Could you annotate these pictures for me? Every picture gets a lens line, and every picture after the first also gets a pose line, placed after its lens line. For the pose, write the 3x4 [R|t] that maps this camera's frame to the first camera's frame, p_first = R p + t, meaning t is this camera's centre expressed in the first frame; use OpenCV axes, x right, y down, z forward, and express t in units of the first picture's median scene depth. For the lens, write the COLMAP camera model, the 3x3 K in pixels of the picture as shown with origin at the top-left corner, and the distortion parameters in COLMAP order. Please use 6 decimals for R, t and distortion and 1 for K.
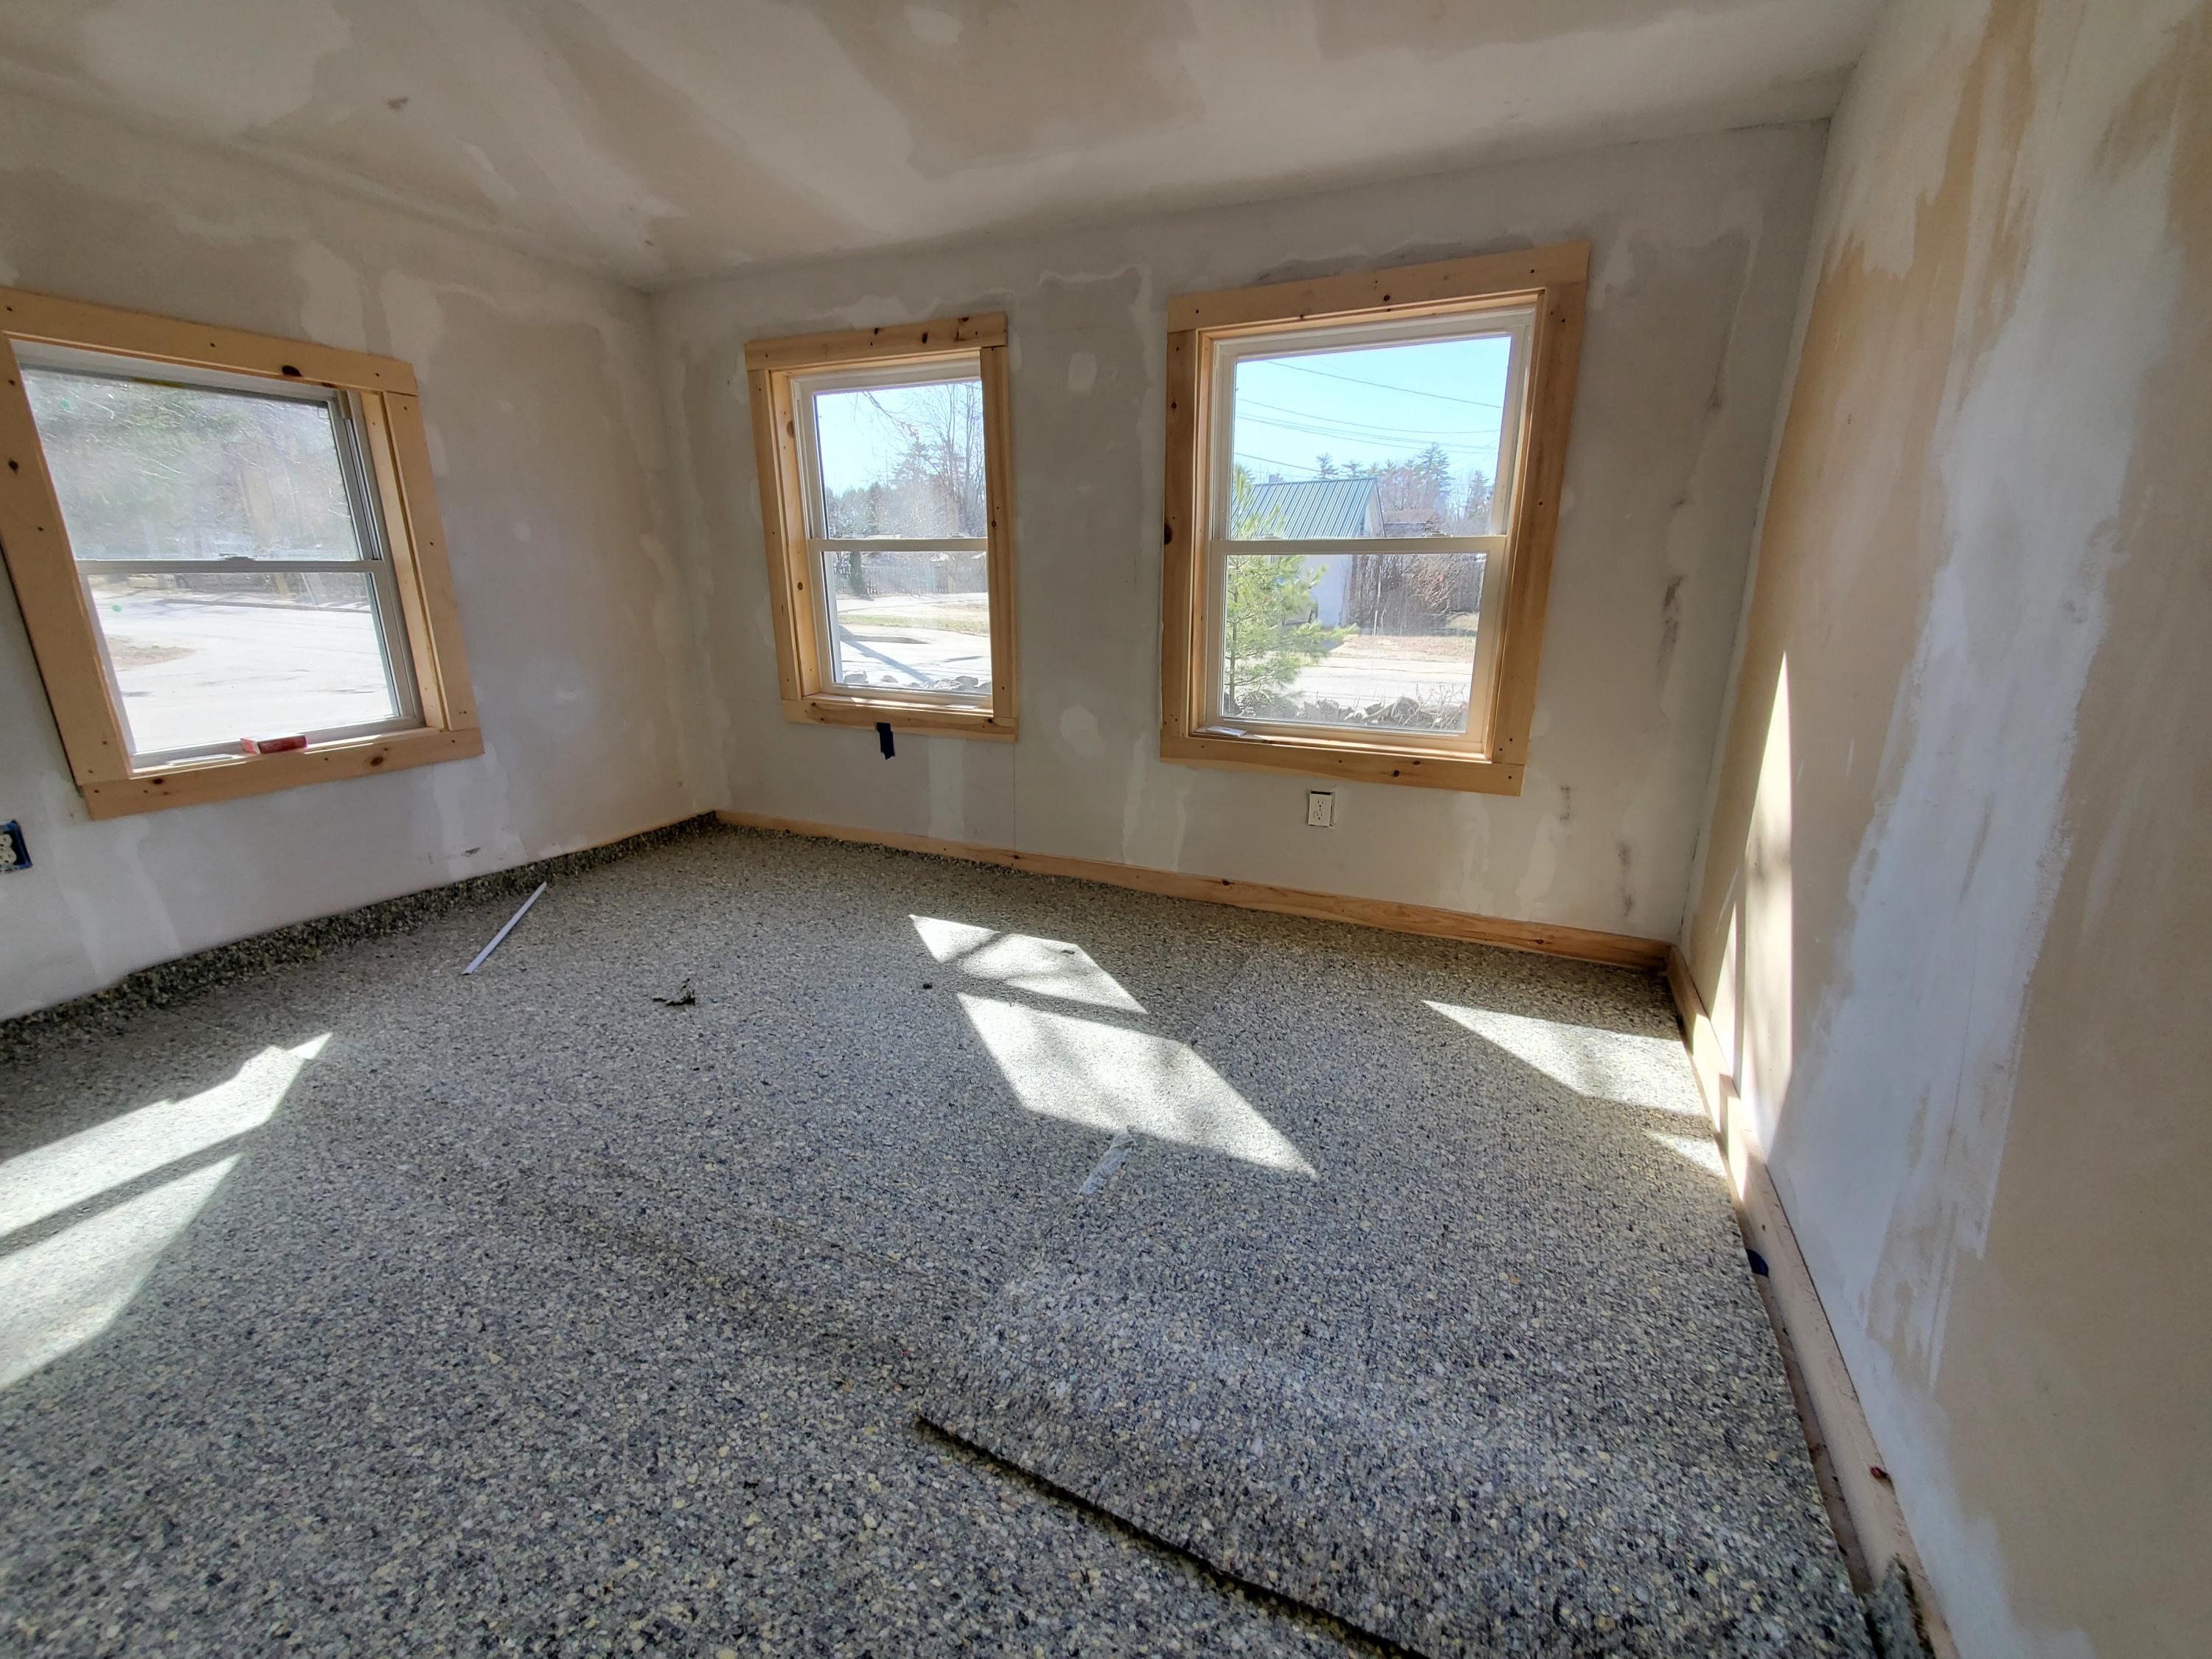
lens RADIAL K [[883.9, 0, 1099.0], [0, 883.9, 819.6], [0, 0, 1]] dist [-0.003139, 0.000216]
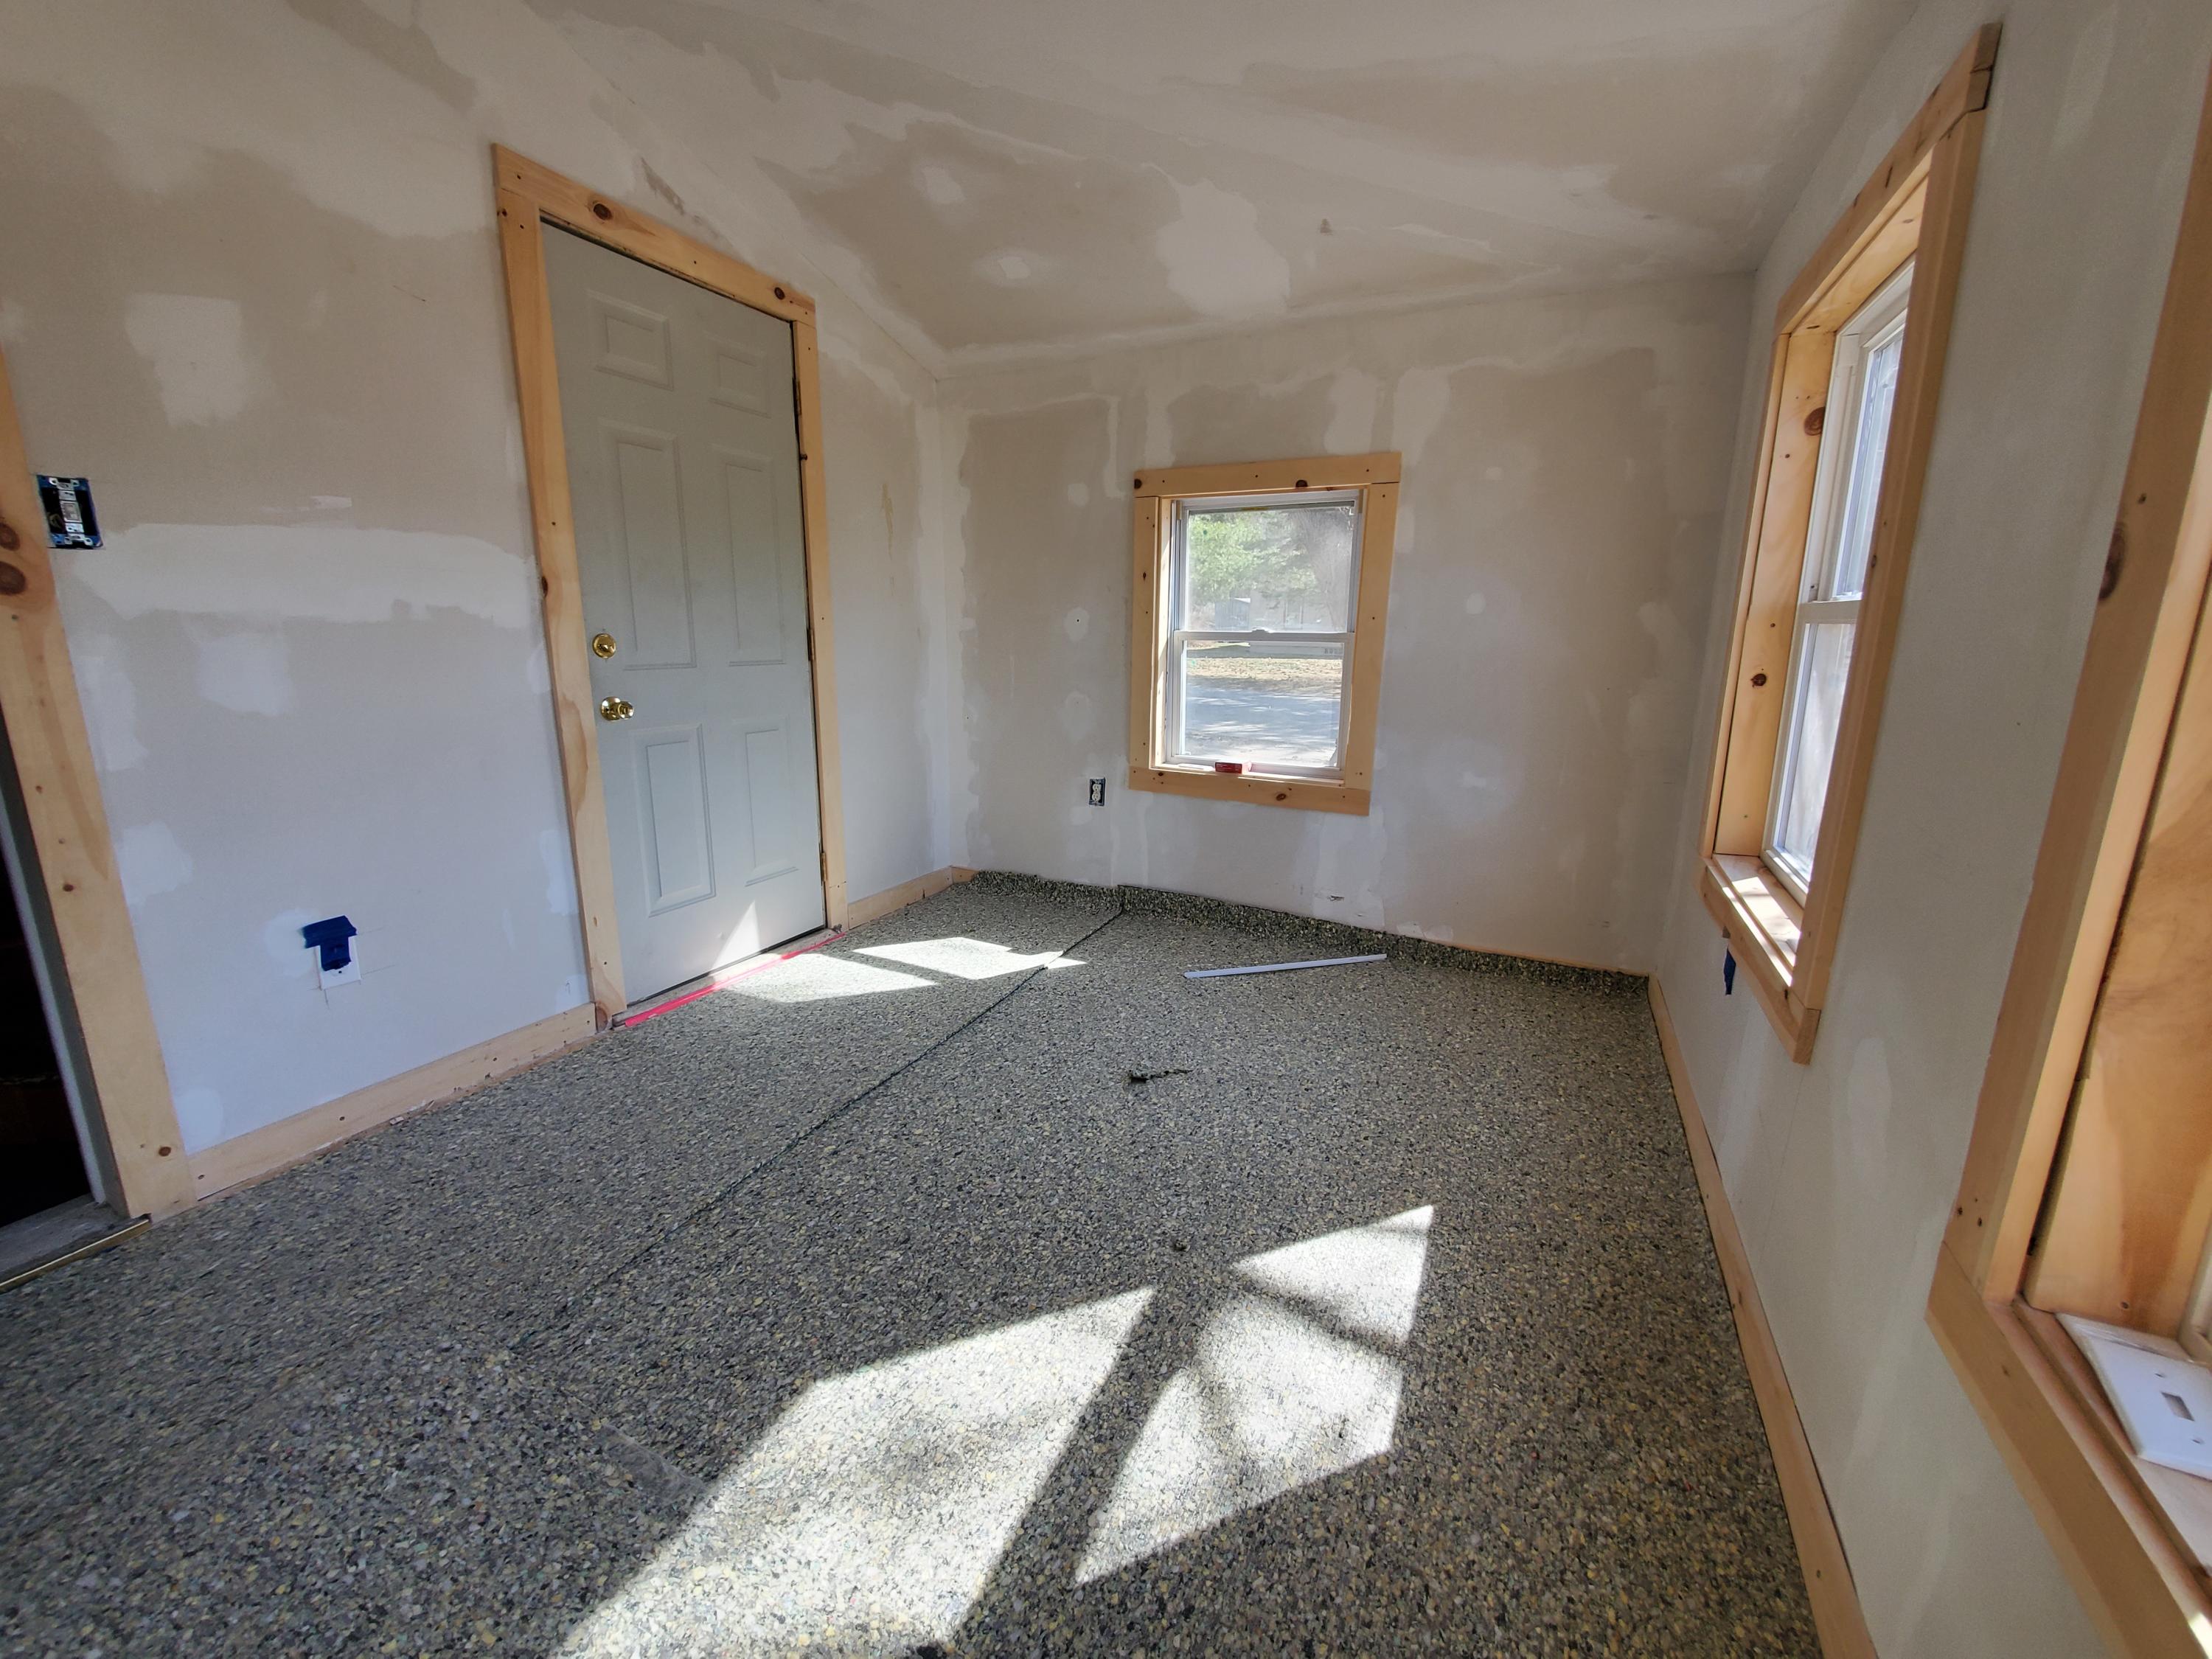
lens RADIAL K [[883.9, 0, 1098.2], [0, 883.9, 813.8], [0, 0, 1]] dist [-0.003139, 0.000216]
pose [[-0.038382, 0.209028, -0.977156, 0.379553], [-0.284329, 0.935171, 0.211215, -0.234614], [0.957958, 0.285941, 0.023539, 0.765477]]
